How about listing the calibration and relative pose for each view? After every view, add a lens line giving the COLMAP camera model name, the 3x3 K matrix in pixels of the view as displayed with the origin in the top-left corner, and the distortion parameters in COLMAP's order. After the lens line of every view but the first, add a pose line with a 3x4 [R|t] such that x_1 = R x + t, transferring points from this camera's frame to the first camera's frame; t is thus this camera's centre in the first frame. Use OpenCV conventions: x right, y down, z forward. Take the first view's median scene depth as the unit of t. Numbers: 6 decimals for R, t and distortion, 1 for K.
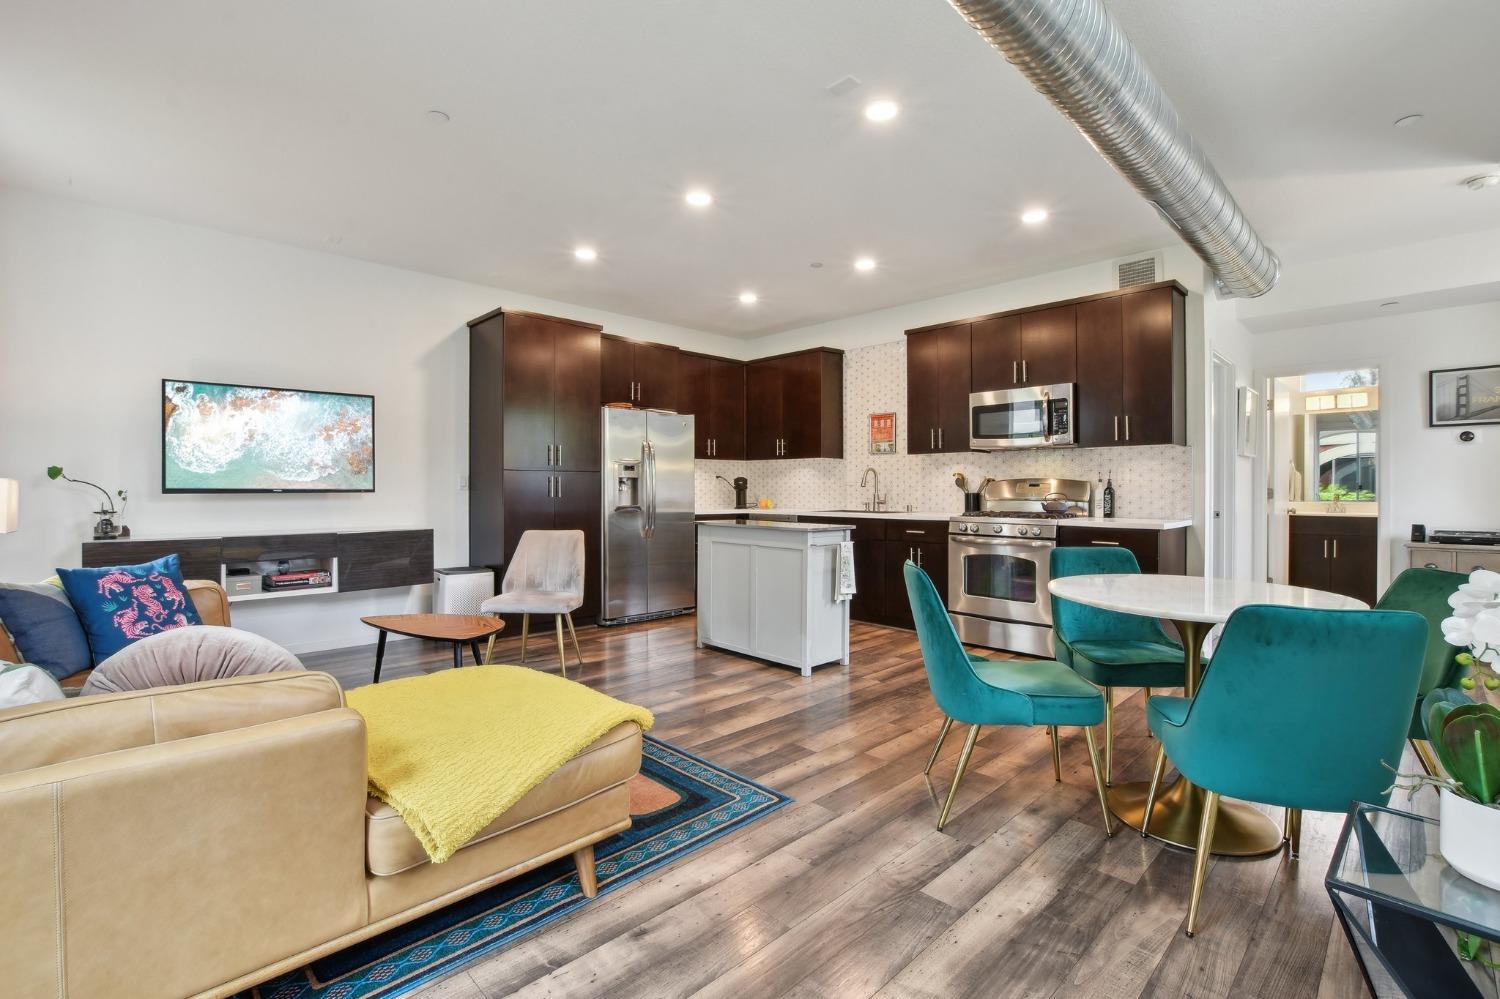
lens RADIAL K [[670.0, 0, 753.8], [0, 670.0, 480.4], [0, 0, 1]] dist [-0.018709, -0.001405]
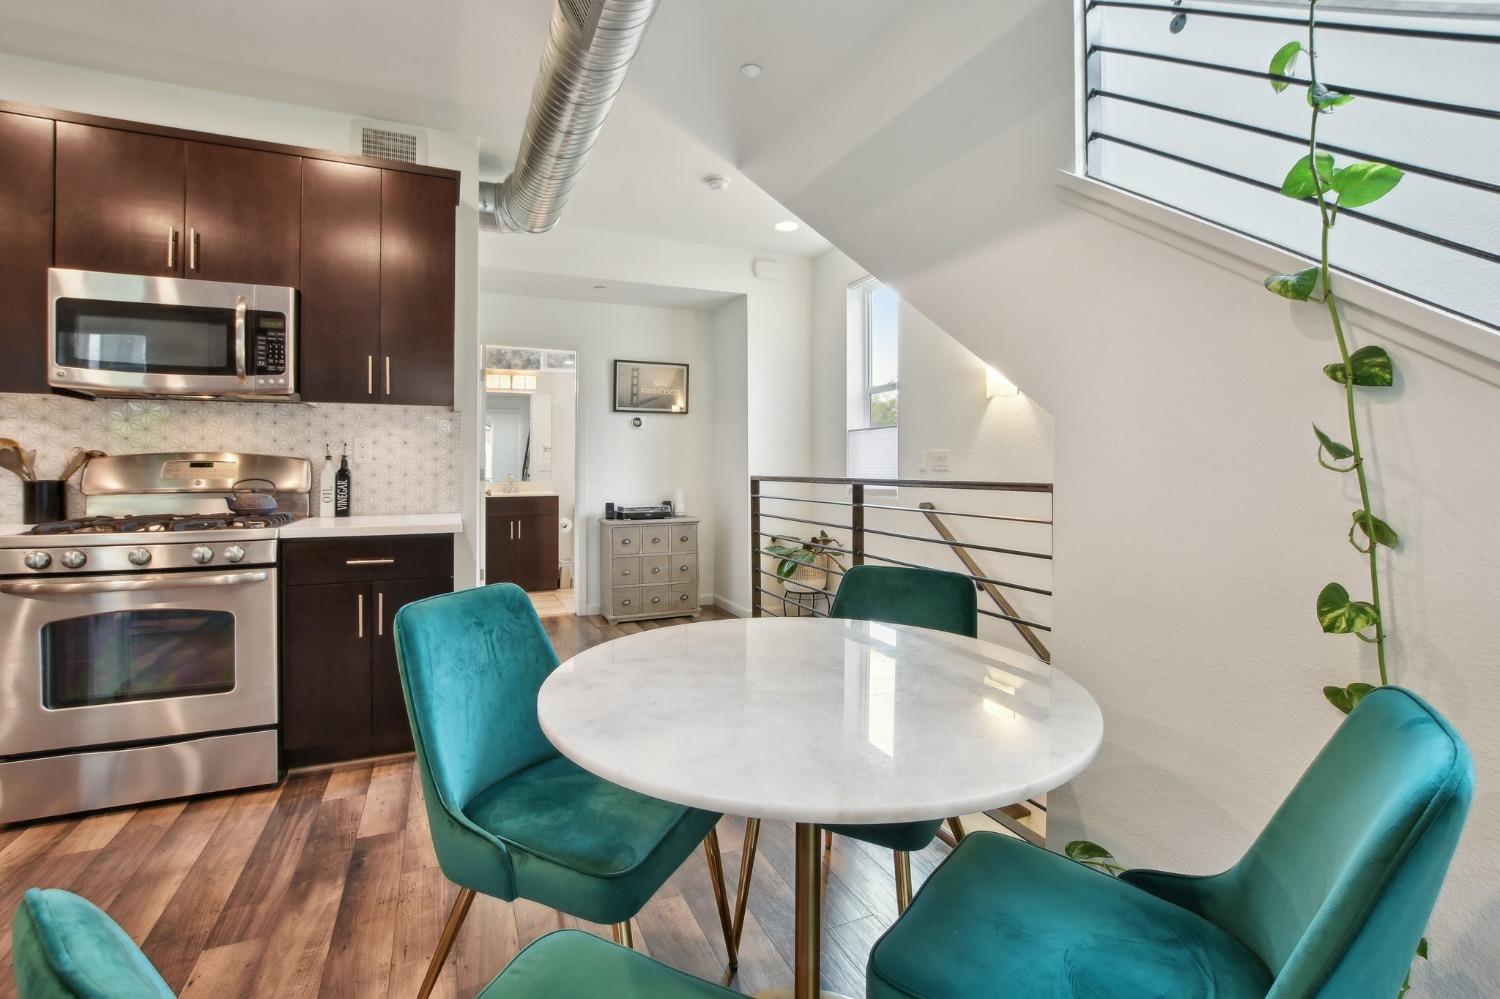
lens RADIAL K [[670.0, 0, 735.6], [0, 670.0, 463.1], [0, 0, 1]] dist [-0.018709, -0.001405]
pose [[0.362535, 0.004125, 0.931961, 0.071891], [-0.007832, 0.999968, -0.001379, 0.003146], [-0.931937, -0.006799, 0.362556, 0.387618]]
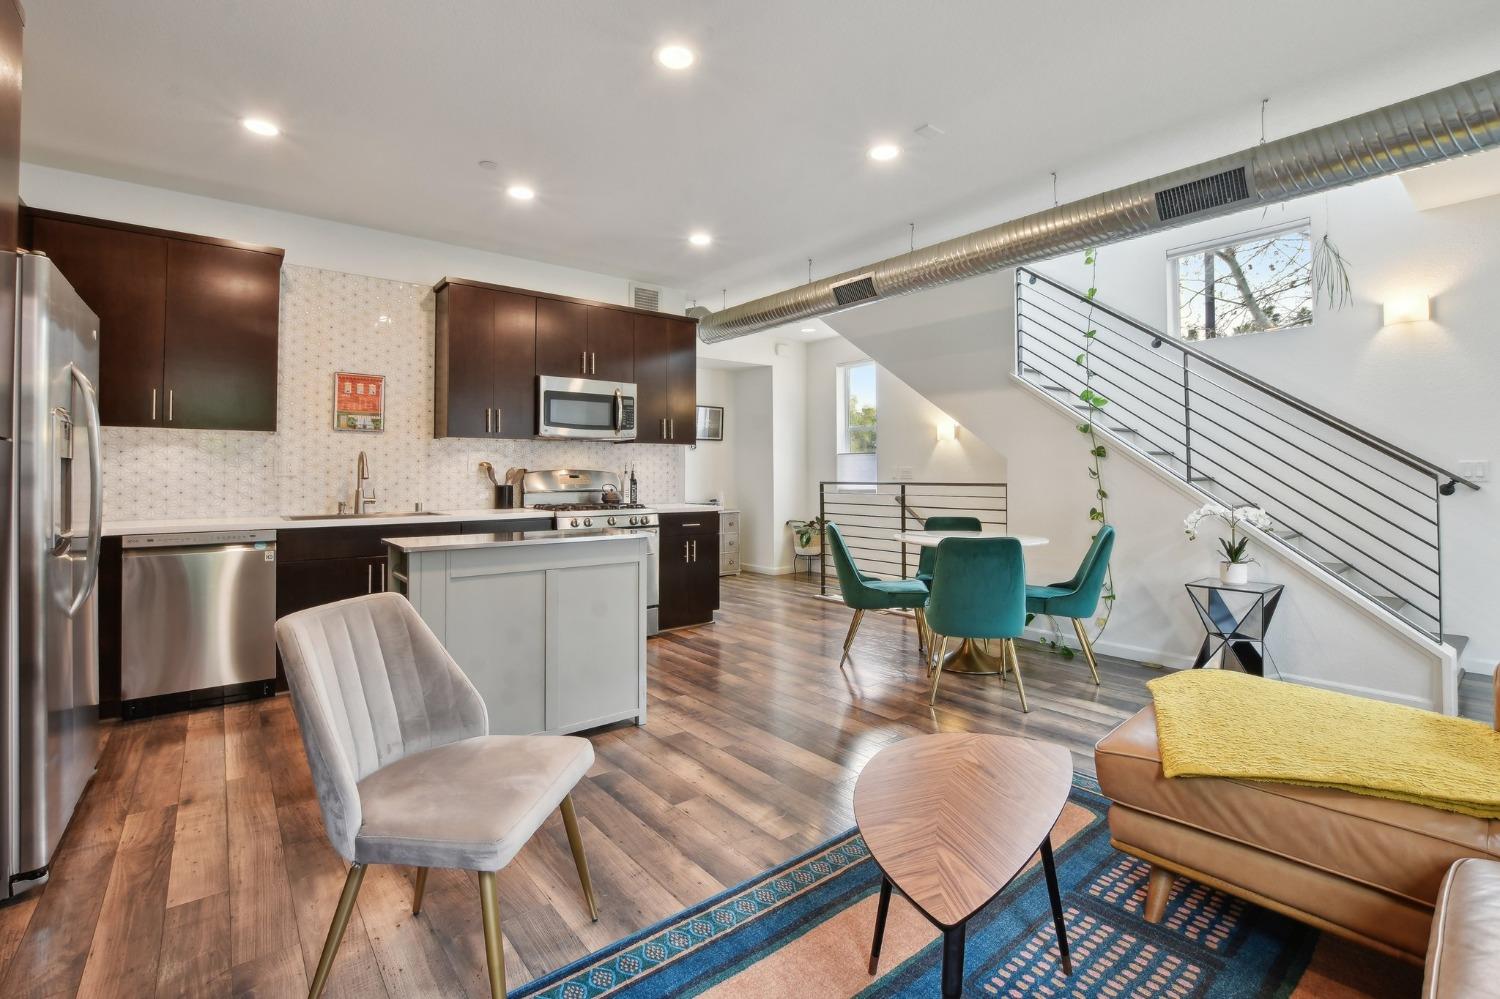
lens RADIAL K [[670.0, 0, 739.8], [0, 670.0, 454.0], [0, 0, 1]] dist [-0.018709, -0.001405]
pose [[0.117996, 0.029915, 0.992563, -0.540575], [-0.007933, 0.999543, -0.029183, 0.001041], [-0.992982, -0.004430, 0.118179, 0.625142]]
